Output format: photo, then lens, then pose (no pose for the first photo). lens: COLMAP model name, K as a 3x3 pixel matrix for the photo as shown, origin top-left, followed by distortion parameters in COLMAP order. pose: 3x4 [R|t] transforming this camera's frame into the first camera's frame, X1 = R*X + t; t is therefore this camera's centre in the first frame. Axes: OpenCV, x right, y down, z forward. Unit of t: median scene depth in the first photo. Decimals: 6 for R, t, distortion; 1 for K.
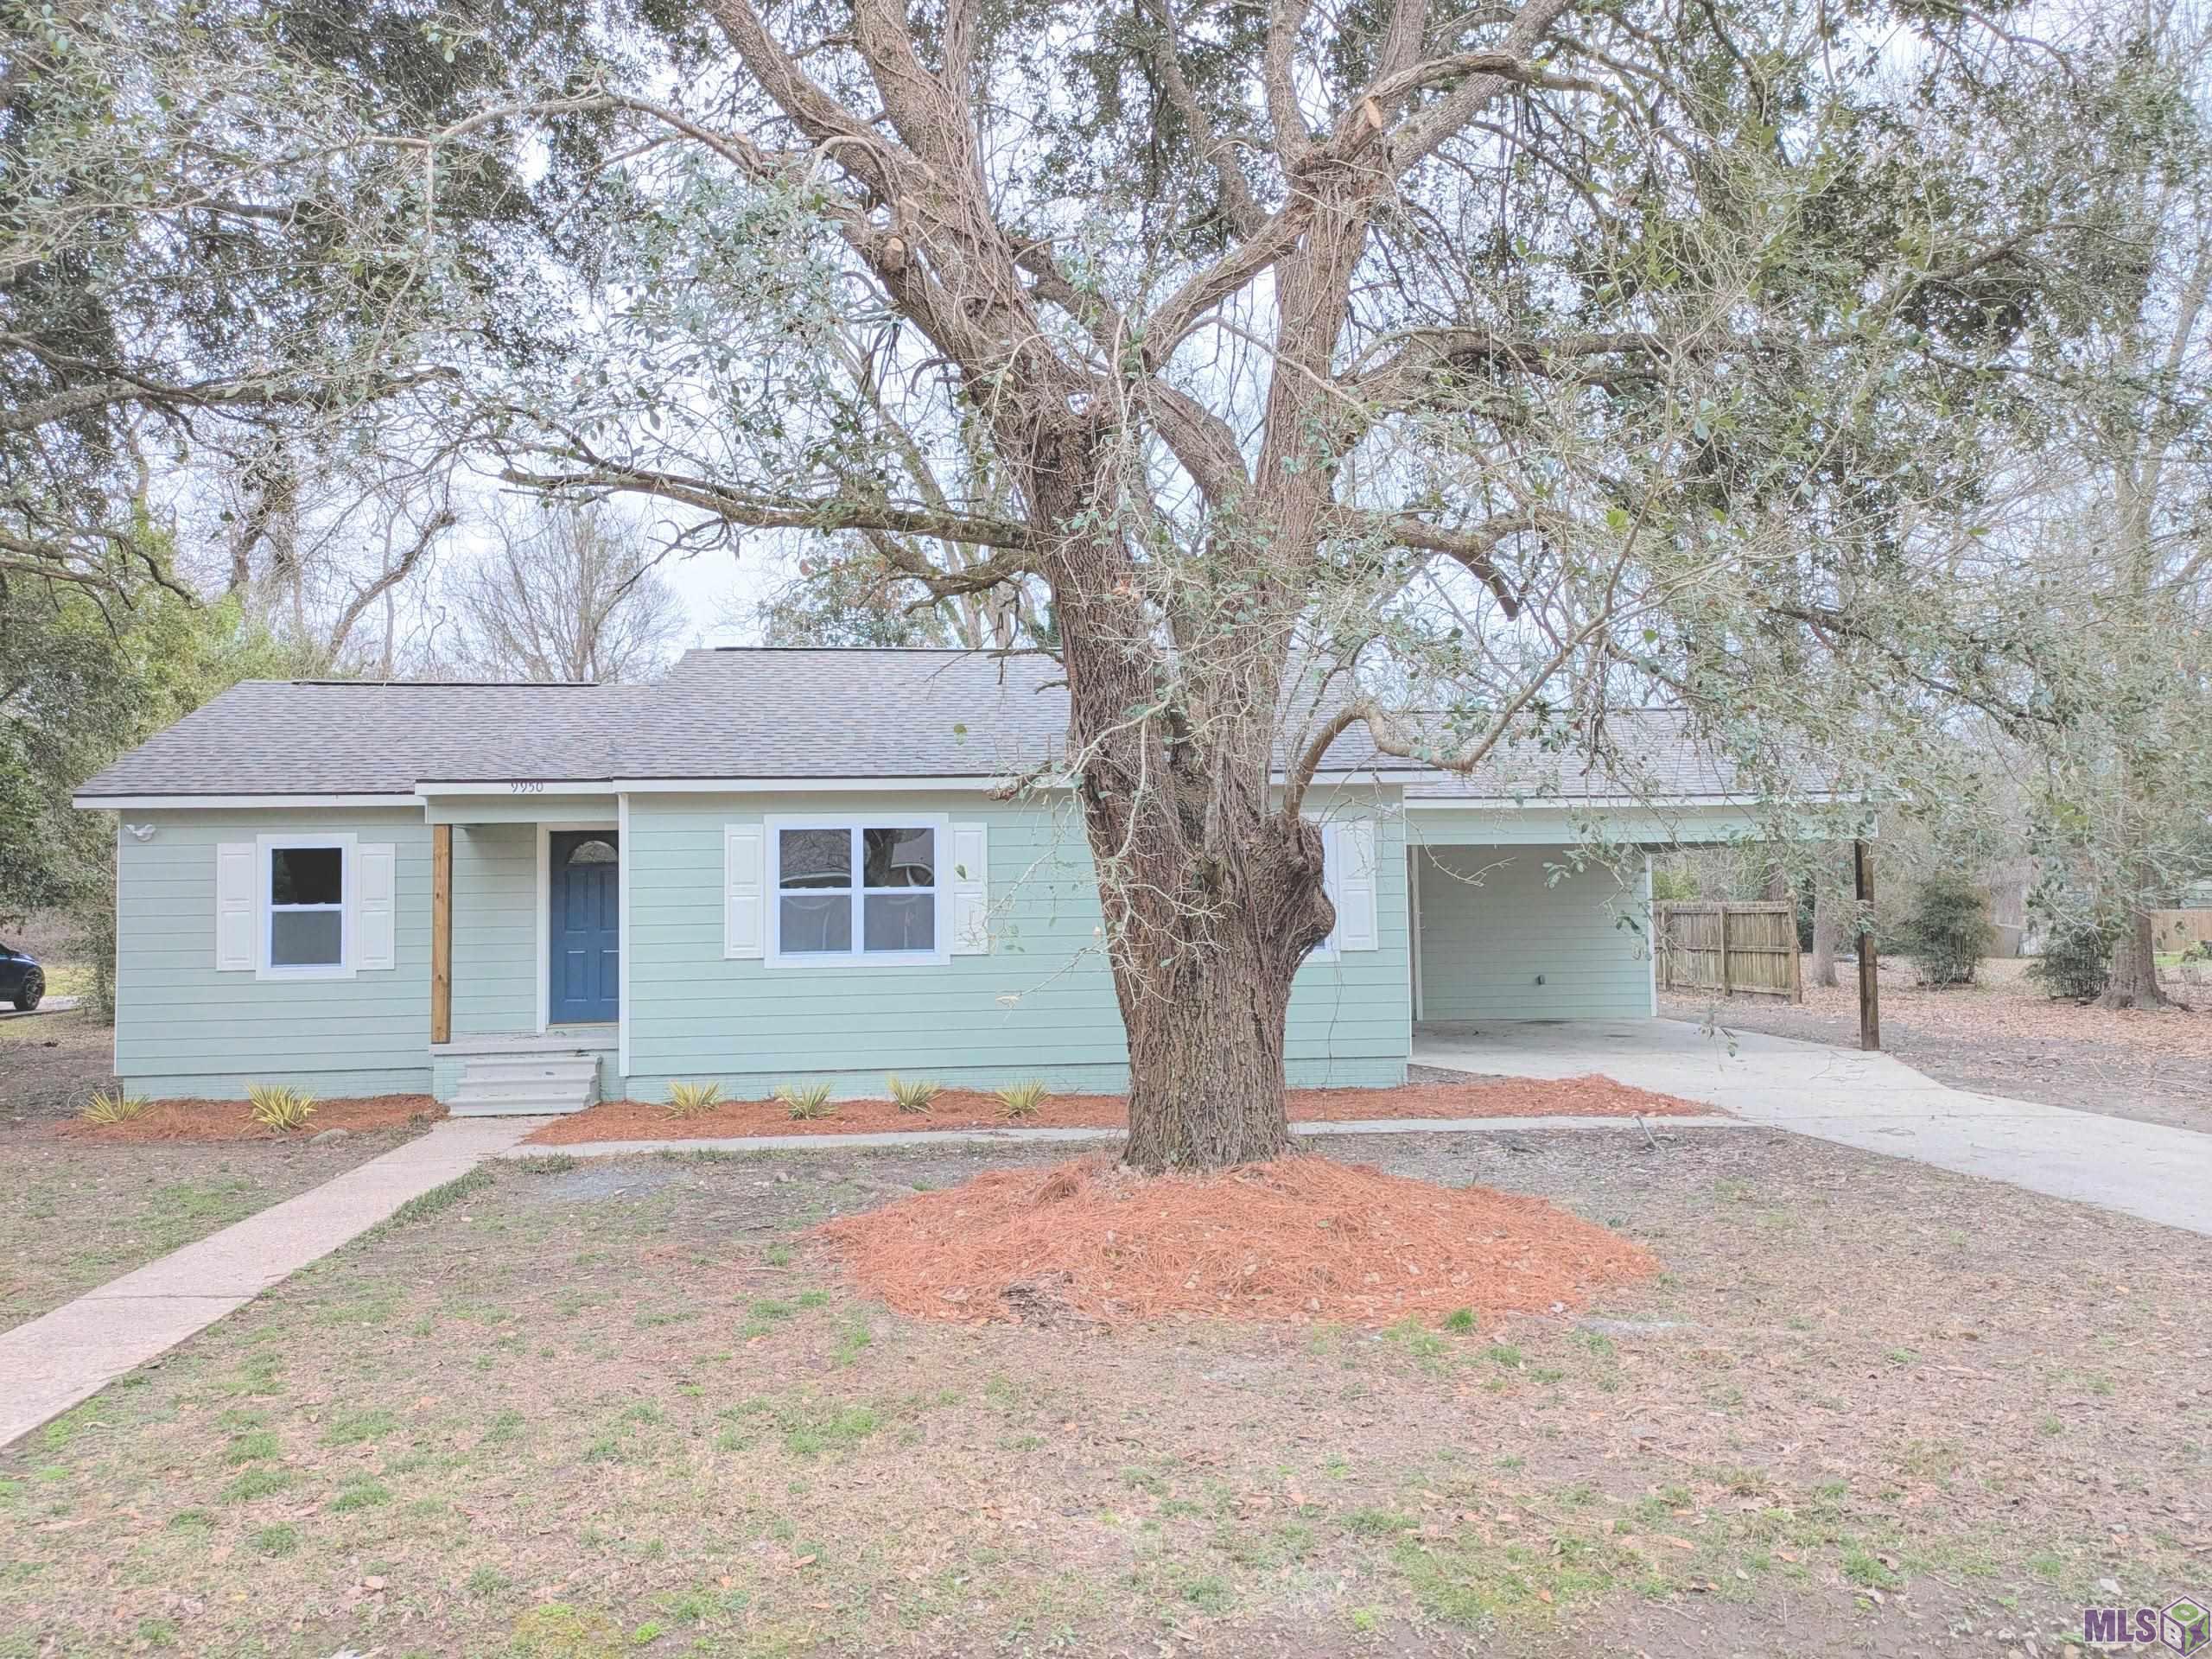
lens RADIAL K [[1617.0, 0, 1114.0], [0, 1617.0, 836.7], [0, 0, 1]] dist [0.049272, -0.027812]
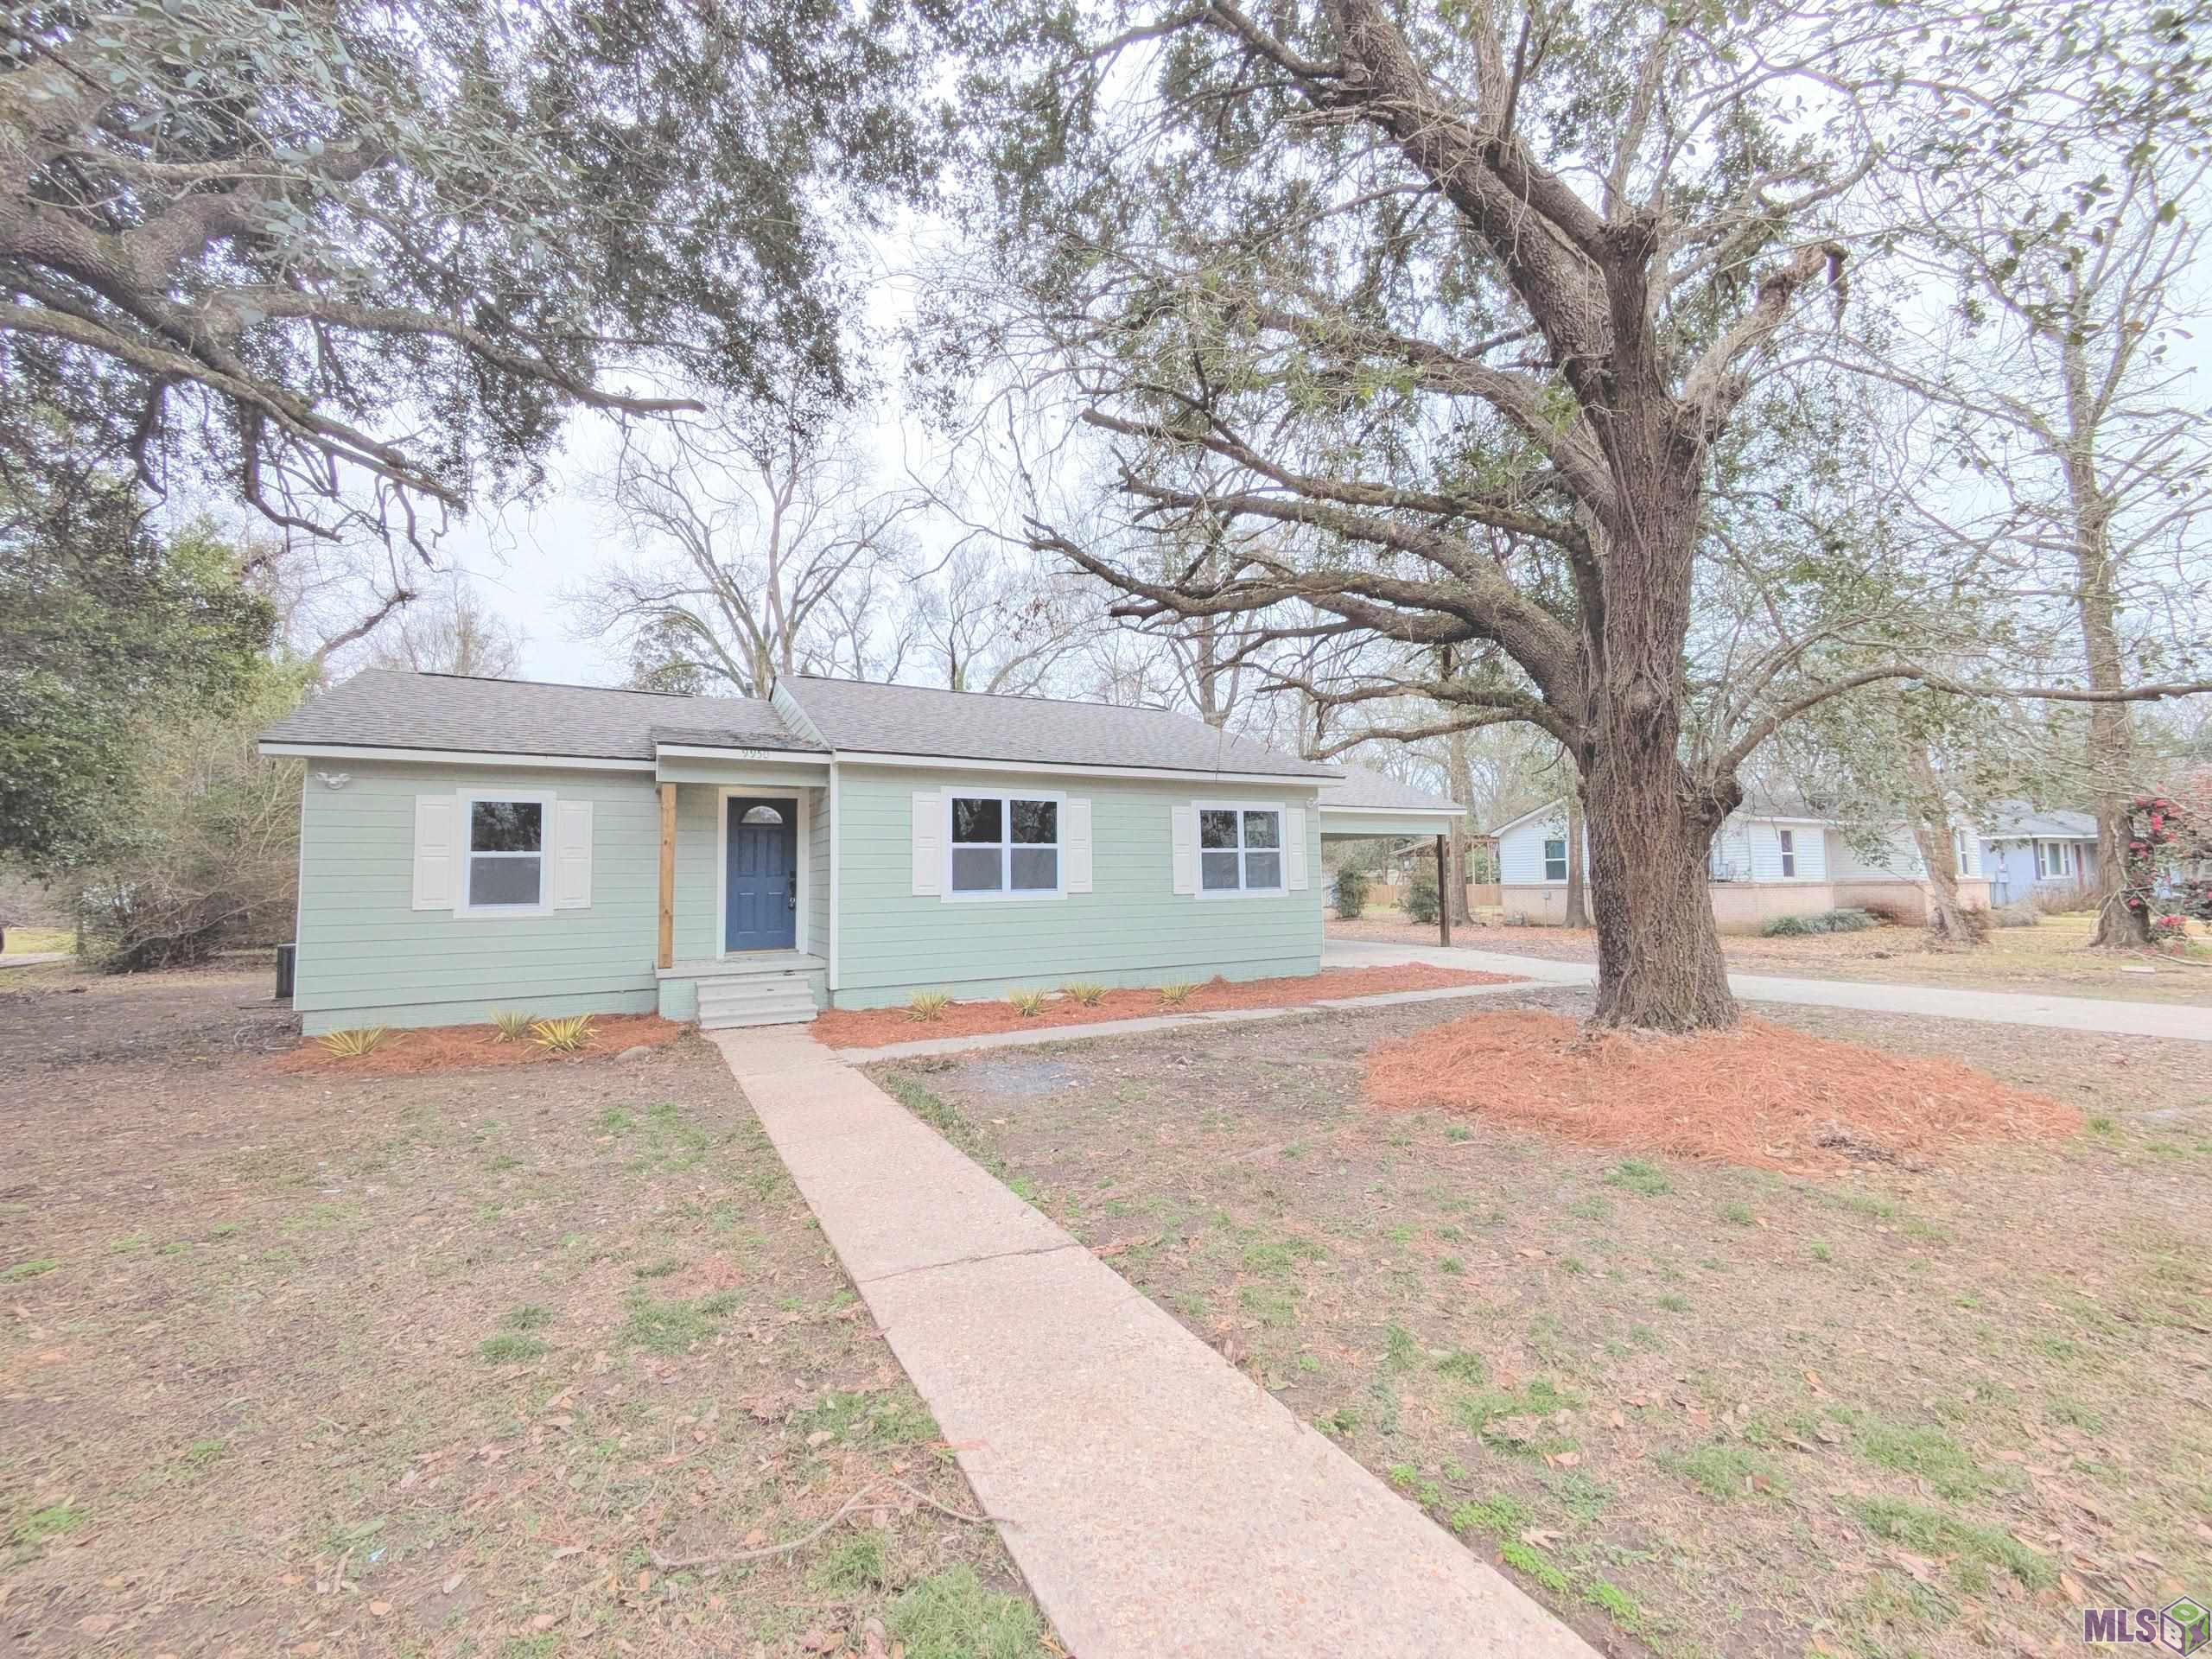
lens RADIAL K [[869.6, 0, 1090.7], [0, 869.6, 828.4], [0, 0, 1]] dist [-0.001841, 0.001962]
pose [[0.925668, 0.021353, 0.377735, -0.365111], [-0.020783, 0.999768, -0.005585, 0.021979], [-0.377767, -0.002681, 0.925897, 0.306739]]
